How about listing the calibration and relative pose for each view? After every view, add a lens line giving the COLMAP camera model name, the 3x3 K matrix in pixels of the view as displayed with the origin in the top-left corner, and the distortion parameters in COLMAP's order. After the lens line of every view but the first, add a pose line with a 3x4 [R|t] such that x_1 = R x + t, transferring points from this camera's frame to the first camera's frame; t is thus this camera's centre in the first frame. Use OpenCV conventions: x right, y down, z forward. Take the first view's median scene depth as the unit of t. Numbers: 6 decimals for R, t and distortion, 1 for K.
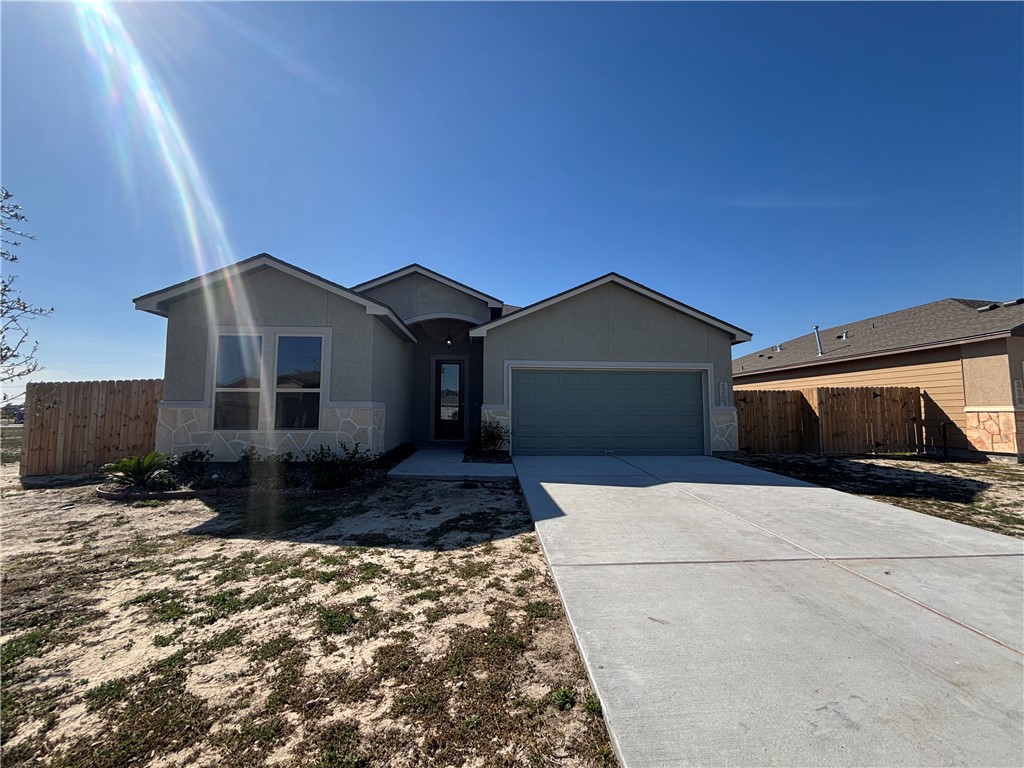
lens RADIAL K [[414.1, 0, 514.5], [0, 414.1, 385.3], [0, 0, 1]] dist [0.003589, 0.000206]
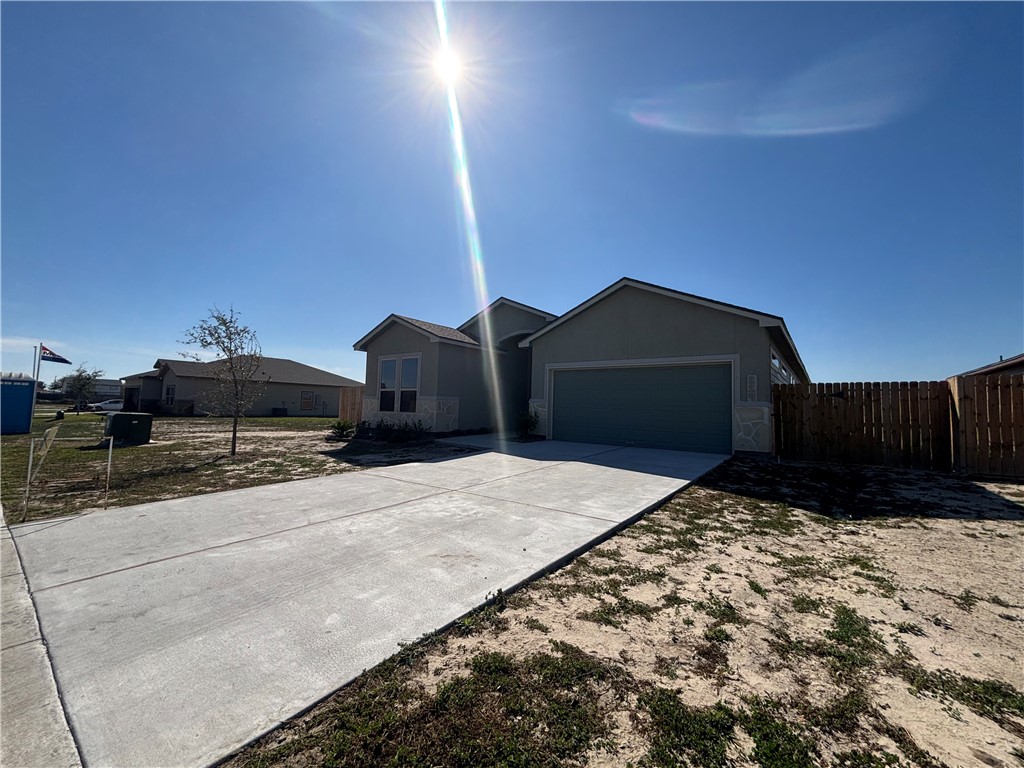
lens RADIAL K [[414.1, 0, 511.3], [0, 414.1, 380.8], [0, 0, 1]] dist [0.003589, 0.000206]
pose [[0.760097, -0.025180, -0.649322, 0.702844], [0.022448, 0.999670, -0.012488, 0.004843], [0.649422, -0.005083, 0.760411, -0.020057]]
